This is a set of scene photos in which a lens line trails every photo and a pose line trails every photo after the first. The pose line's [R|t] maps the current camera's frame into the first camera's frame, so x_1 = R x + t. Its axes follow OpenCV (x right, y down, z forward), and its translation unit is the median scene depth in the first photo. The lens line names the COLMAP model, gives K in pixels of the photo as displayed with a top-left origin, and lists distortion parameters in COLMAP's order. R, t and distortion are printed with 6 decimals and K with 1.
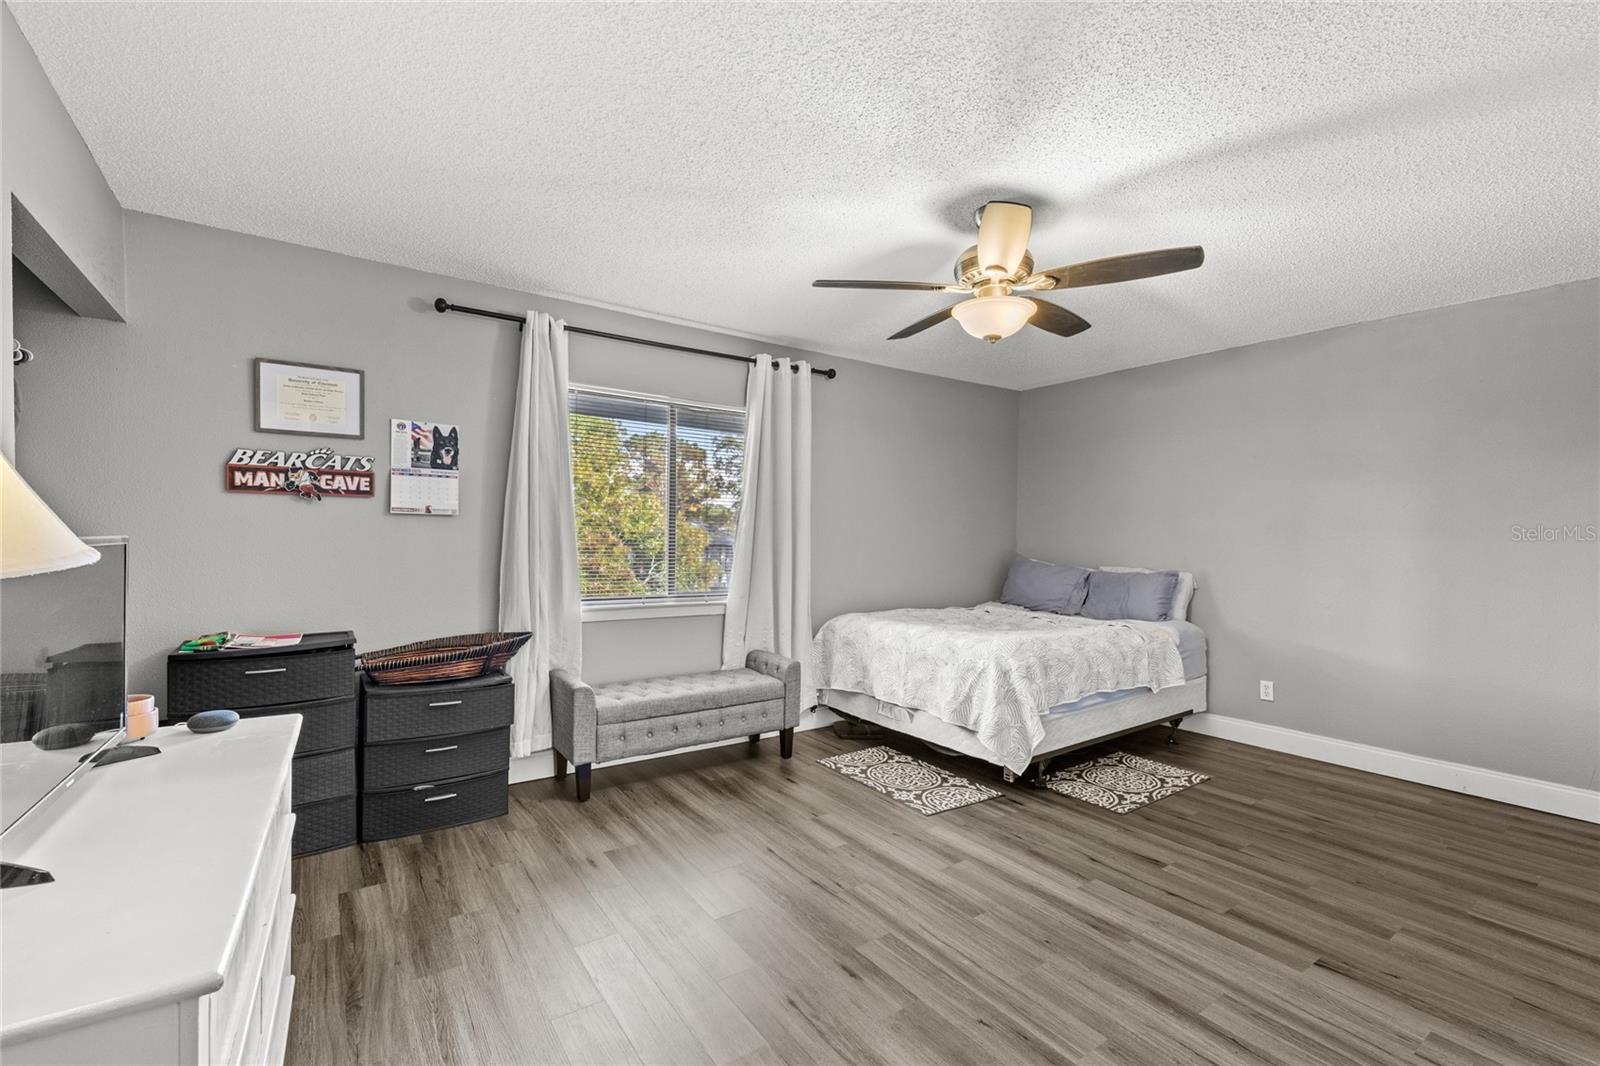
lens RADIAL K [[687.6, 0, 787.1], [0, 687.6, 532.6], [0, 0, 1]] dist [-0.002696, 0.002077]
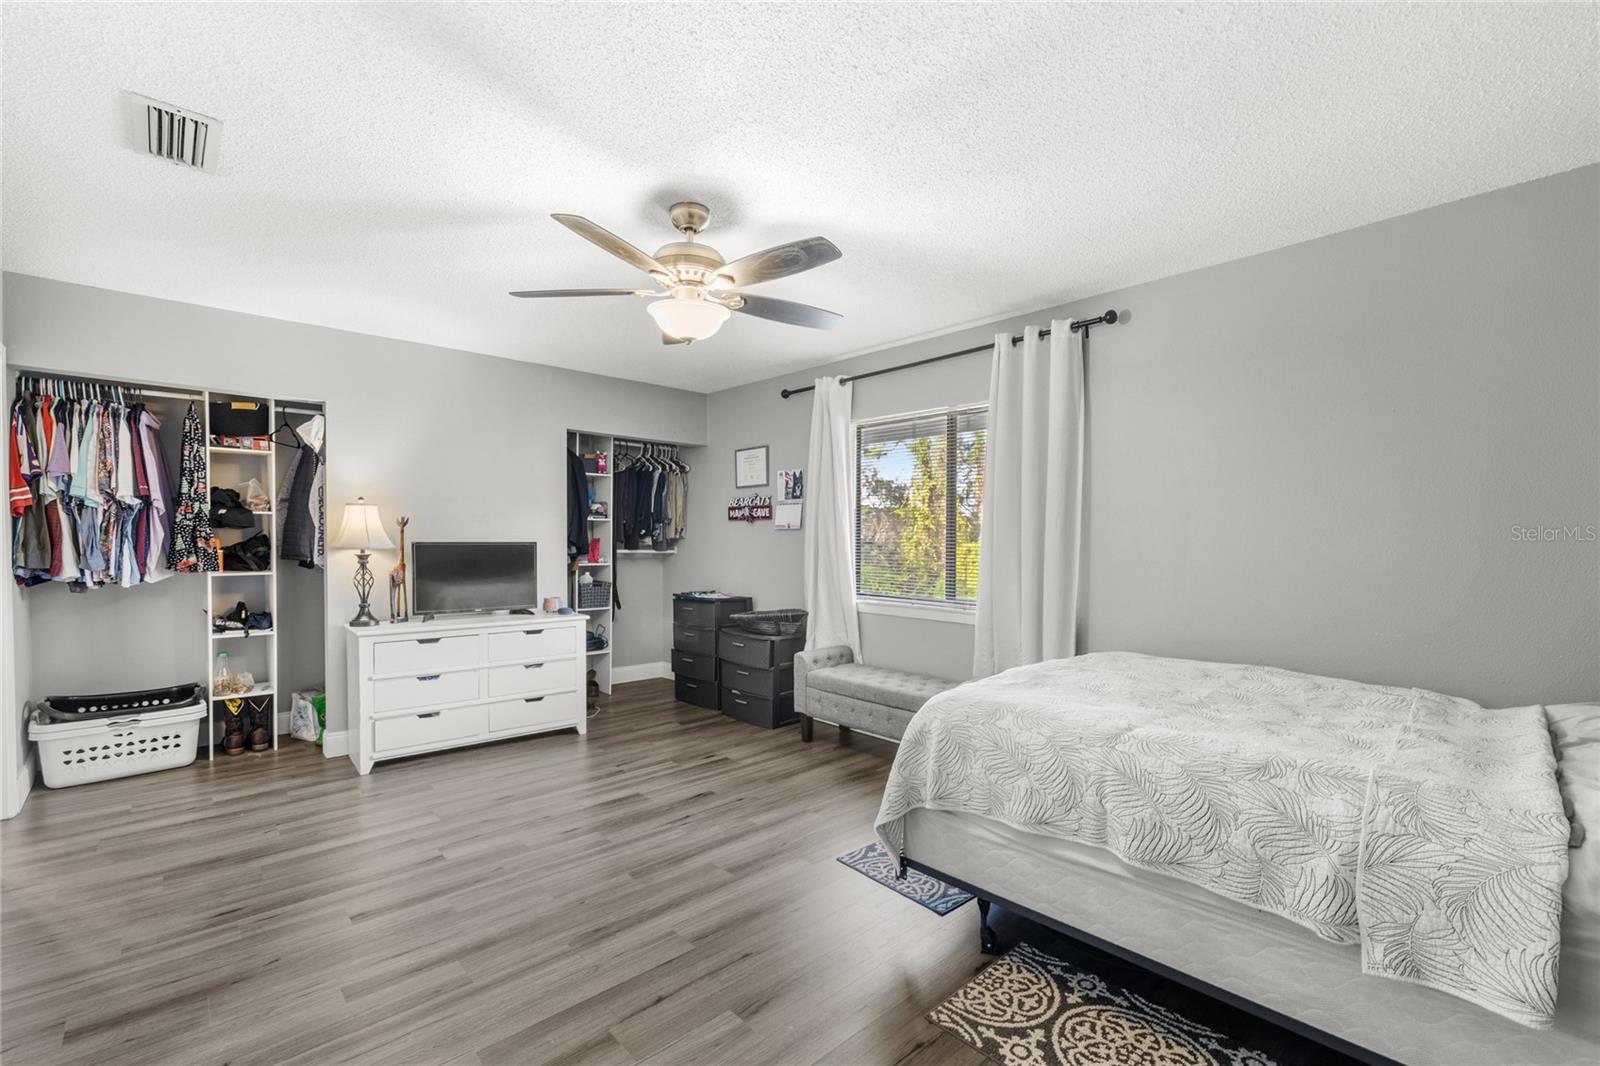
lens RADIAL K [[687.6, 0, 786.7], [0, 687.6, 539.9], [0, 0, 1]] dist [-0.002696, 0.002077]
pose [[0.136189, -0.013880, -0.990586, 1.056679], [-0.002247, 0.999895, -0.014319, 0.021173], [0.990680, 0.004176, 0.136143, 0.814857]]
